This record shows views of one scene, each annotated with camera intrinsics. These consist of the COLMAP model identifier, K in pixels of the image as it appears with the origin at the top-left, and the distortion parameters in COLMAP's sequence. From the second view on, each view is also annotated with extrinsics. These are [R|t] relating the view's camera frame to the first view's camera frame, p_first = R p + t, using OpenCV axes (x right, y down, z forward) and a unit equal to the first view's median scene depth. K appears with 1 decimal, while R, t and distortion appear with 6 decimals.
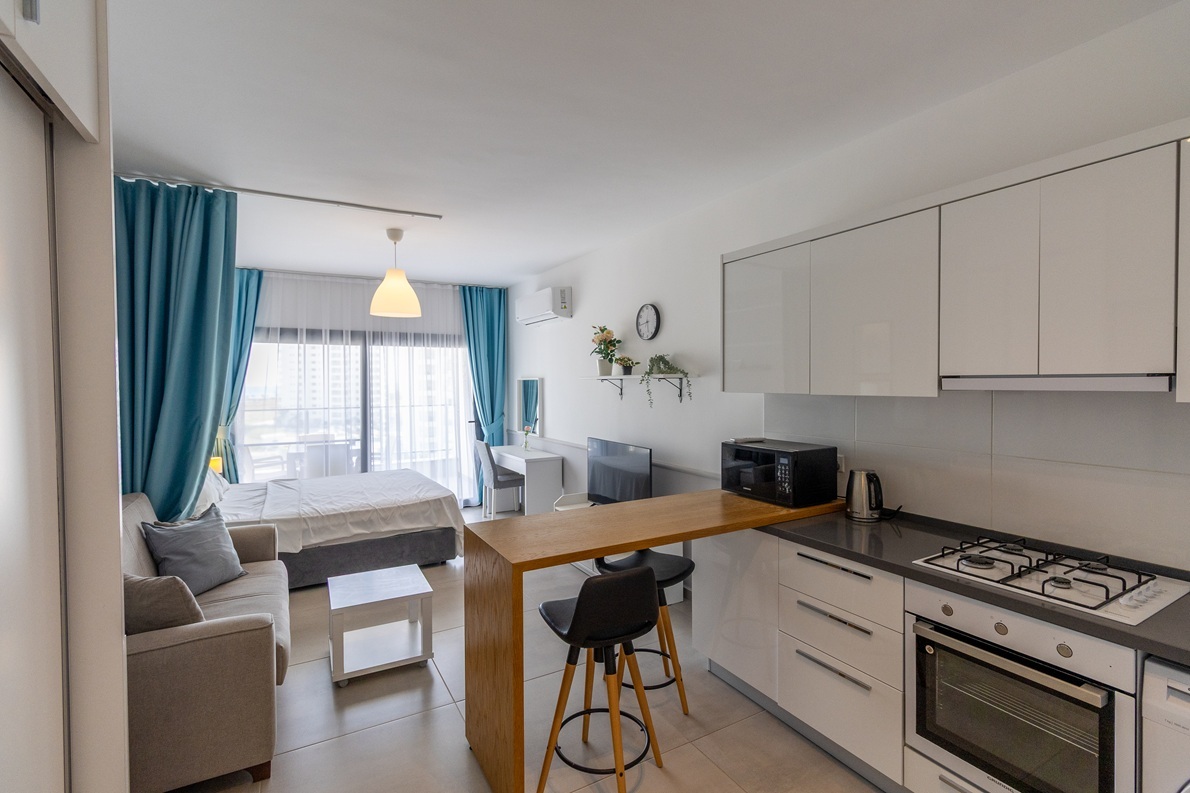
lens RADIAL K [[554.8, 0, 617.4], [0, 554.8, 395.3], [0, 0, 1]] dist [-0.001235, 0.000183]
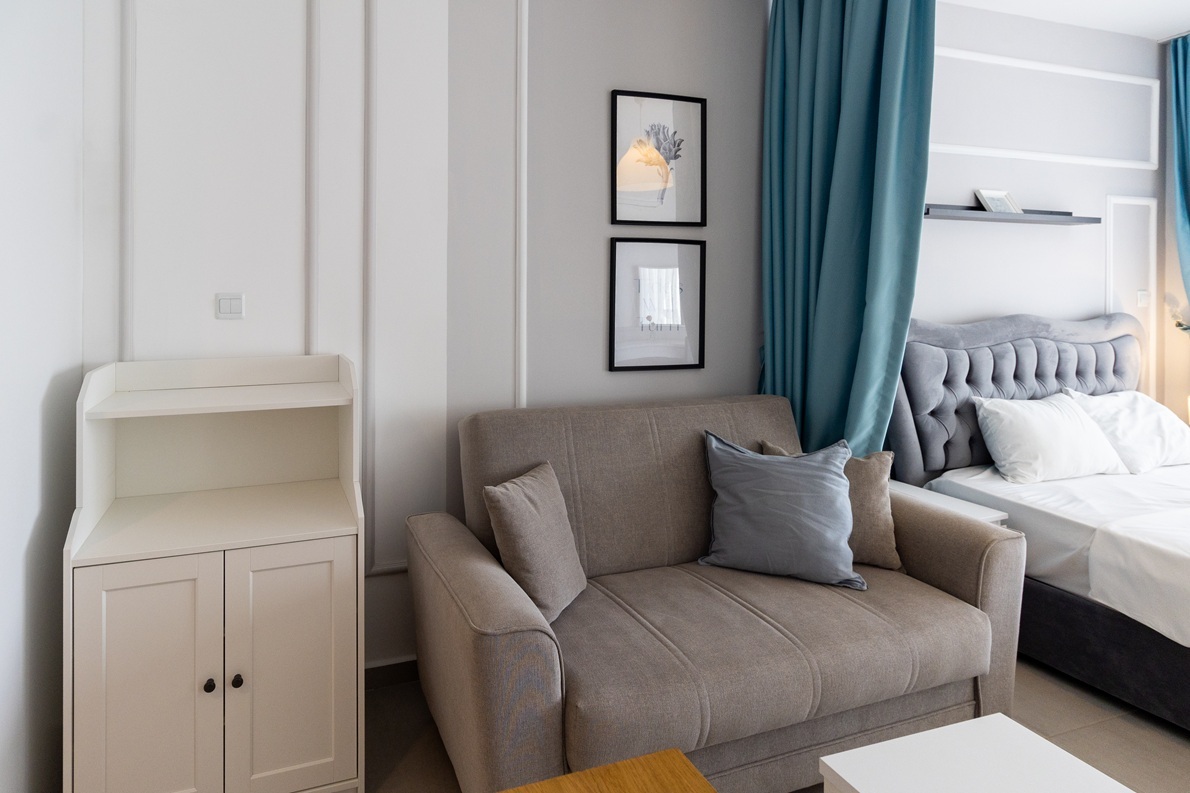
lens RADIAL K [[592.2, 0, 440.3], [0, 592.2, 292.2], [0, 0, 1]] dist [0.001158, 0.000632]
pose [[-0.256792, 0.010556, -0.966409, -0.013028], [-0.023248, 0.999584, 0.017096, 0.021788], [0.966187, 0.026857, -0.256439, 0.425234]]
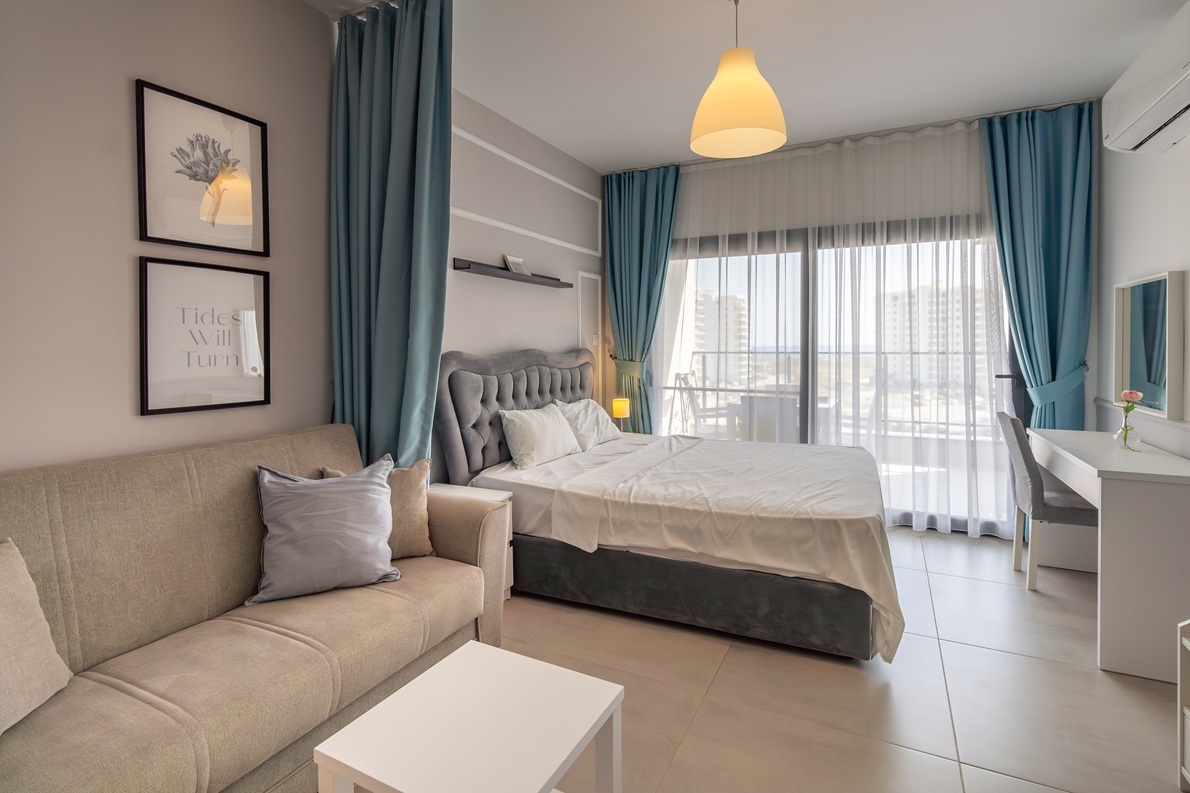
lens RADIAL K [[570.9, 0, 603.1], [0, 570.9, 357.1], [0, 0, 1]] dist [-0.000843, 0.000337]
pose [[0.538320, 0.021934, -0.842455, -0.014916], [-0.020915, 0.999701, 0.012664, 0.037266], [0.842481, 0.010802, 0.538618, 0.483505]]
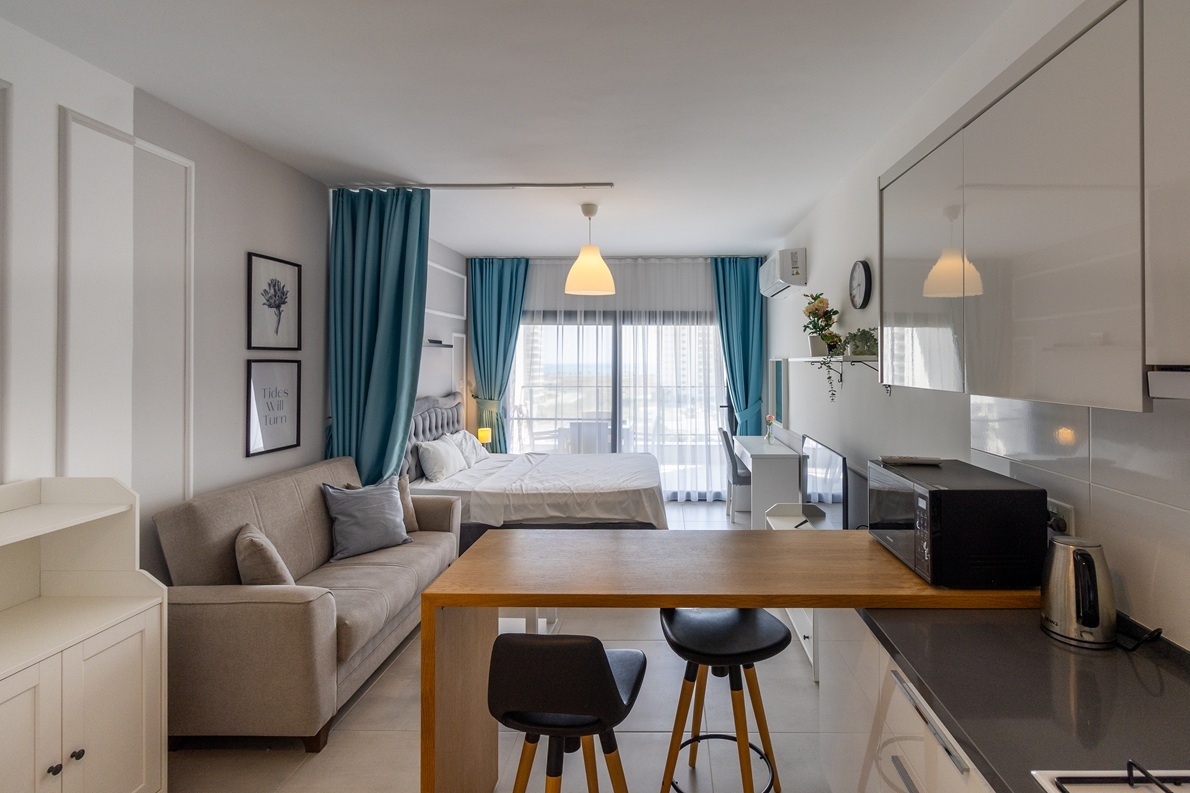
lens RADIAL K [[592.2, 0, 665.4], [0, 592.2, 362.9], [0, 0, 1]] dist [0.002727, 0.000678]
pose [[0.855997, 0.009417, -0.516895, 0.191642], [-0.020294, 0.999676, -0.015395, -0.008474], [0.516582, 0.023668, 0.855911, 0.151642]]
